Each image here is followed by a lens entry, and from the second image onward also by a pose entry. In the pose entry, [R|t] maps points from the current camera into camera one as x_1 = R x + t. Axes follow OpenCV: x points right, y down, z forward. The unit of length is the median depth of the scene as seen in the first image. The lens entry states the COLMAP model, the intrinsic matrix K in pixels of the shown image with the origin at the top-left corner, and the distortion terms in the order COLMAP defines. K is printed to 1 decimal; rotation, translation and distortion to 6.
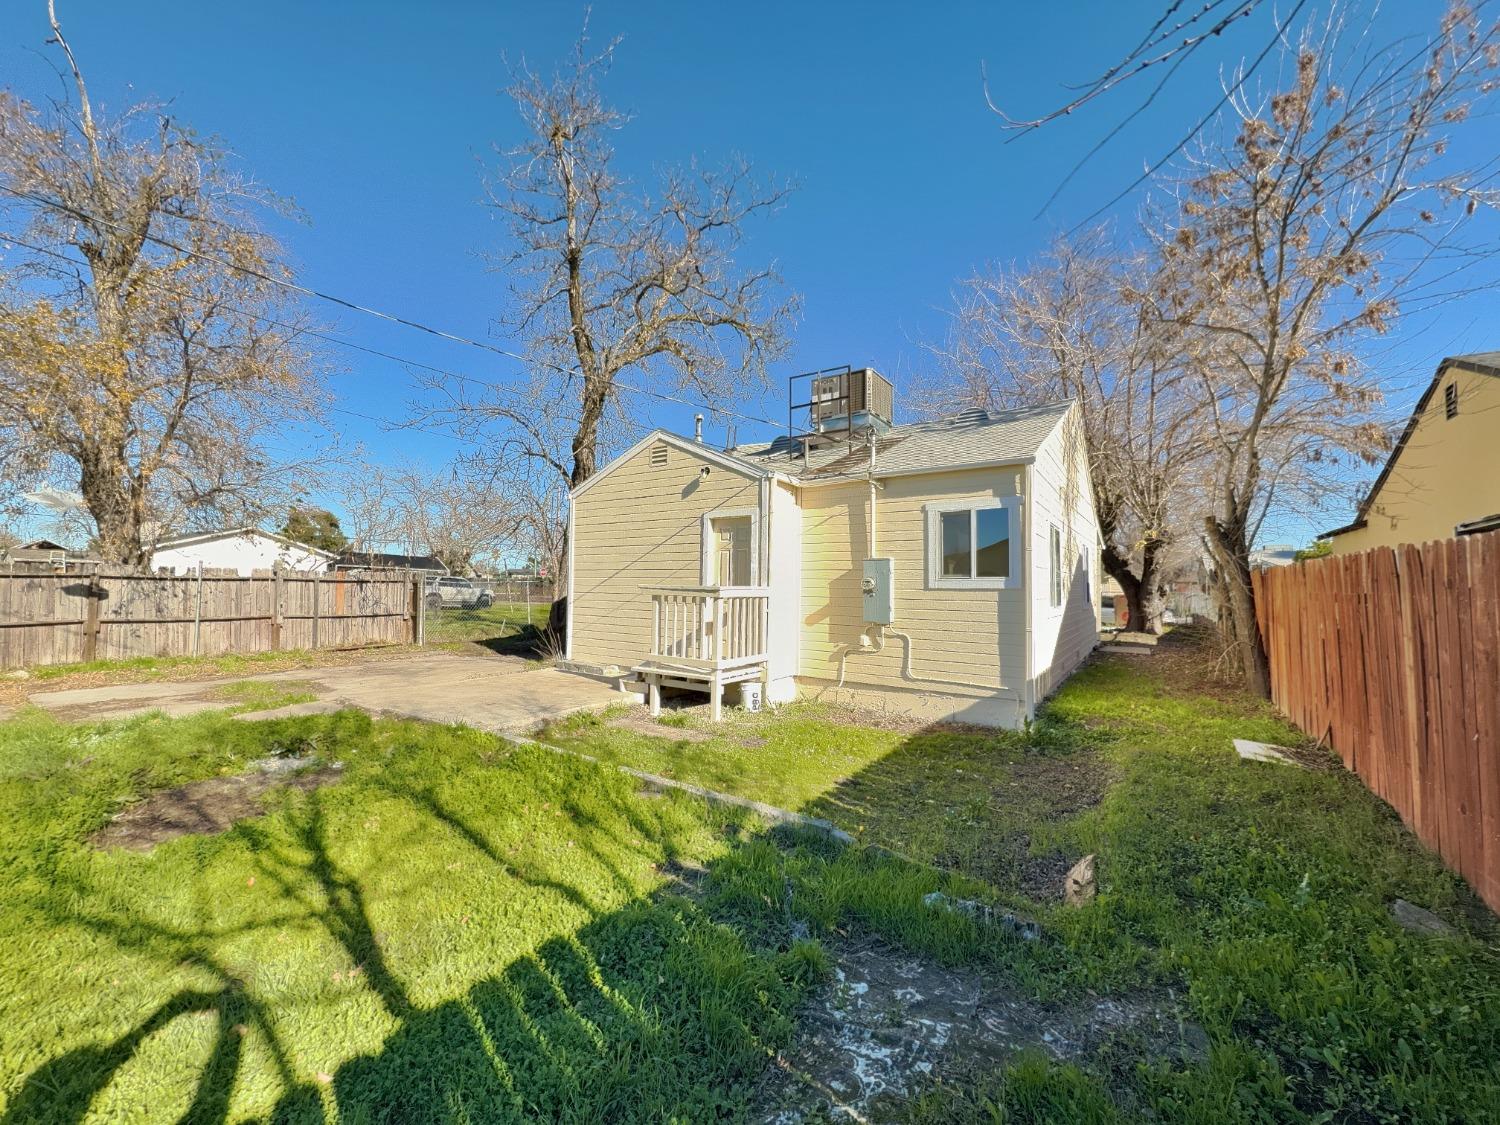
lens RADIAL K [[599.1, 0, 741.8], [0, 599.1, 566.1], [0, 0, 1]] dist [0.000909, 0.000586]
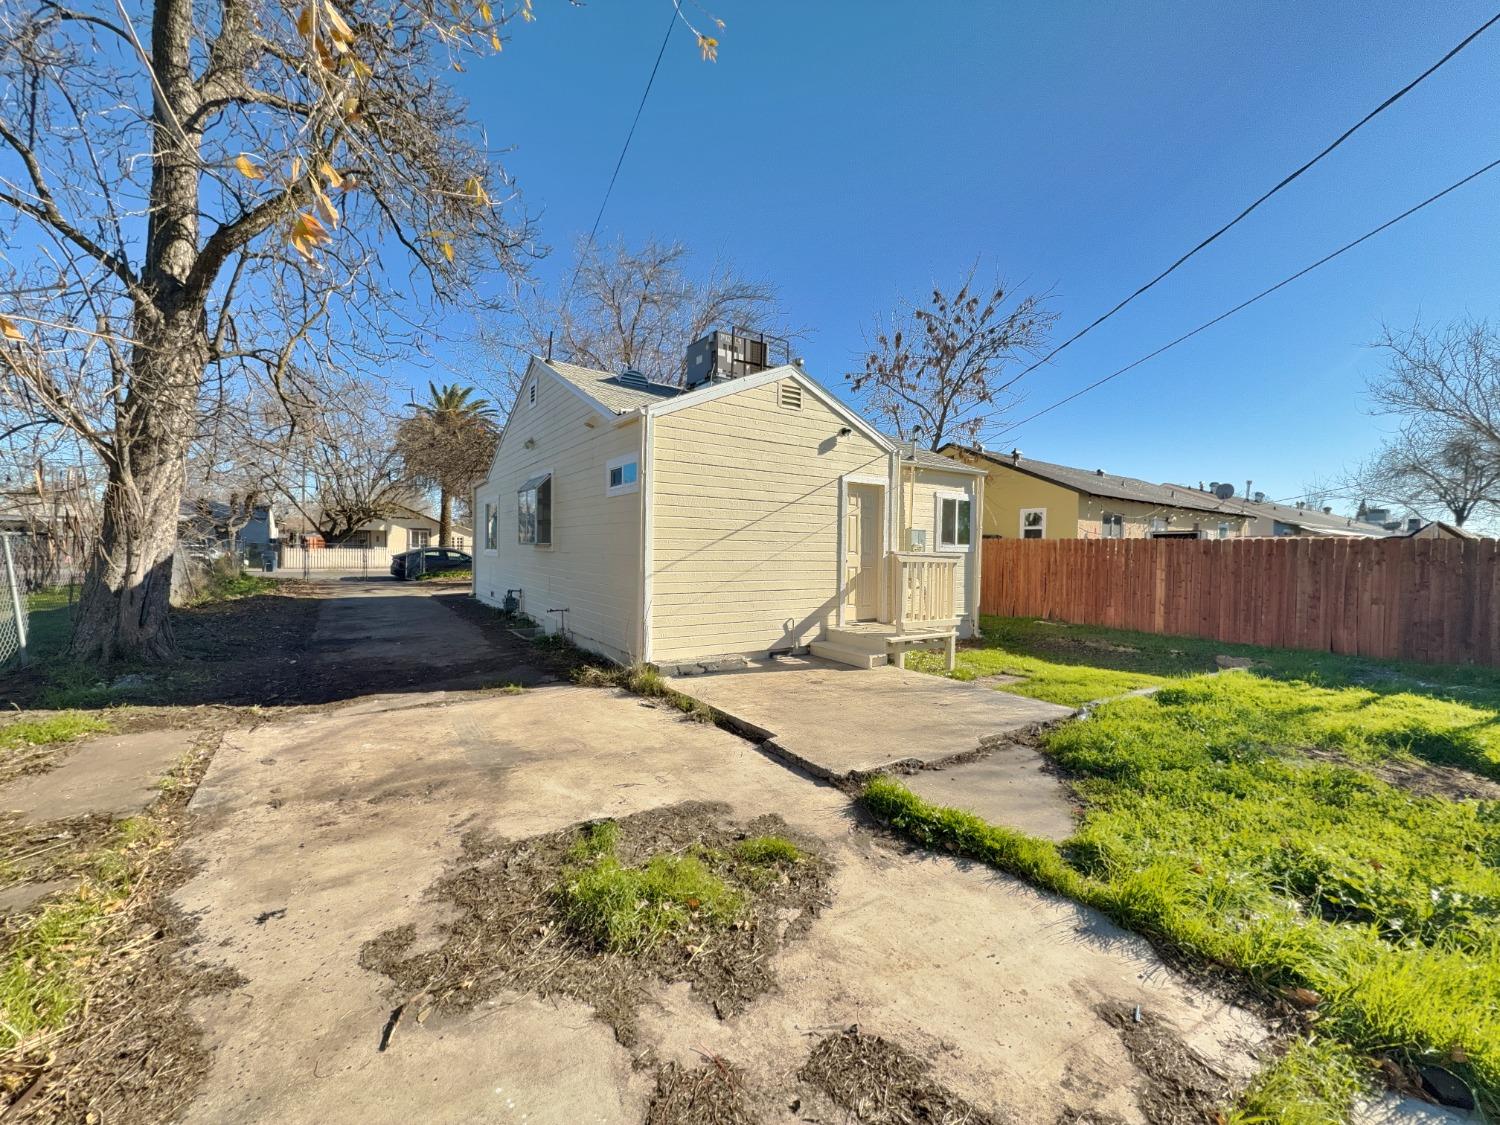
lens RADIAL K [[599.1, 0, 751.7], [0, 599.1, 564.9], [0, 0, 1]] dist [0.000909, 0.000586]
pose [[0.358632, -0.032203, 0.932923, -1.065845], [-0.042685, 0.997794, 0.050851, 0.013048], [-0.932503, -0.058058, 0.356466, 0.821878]]
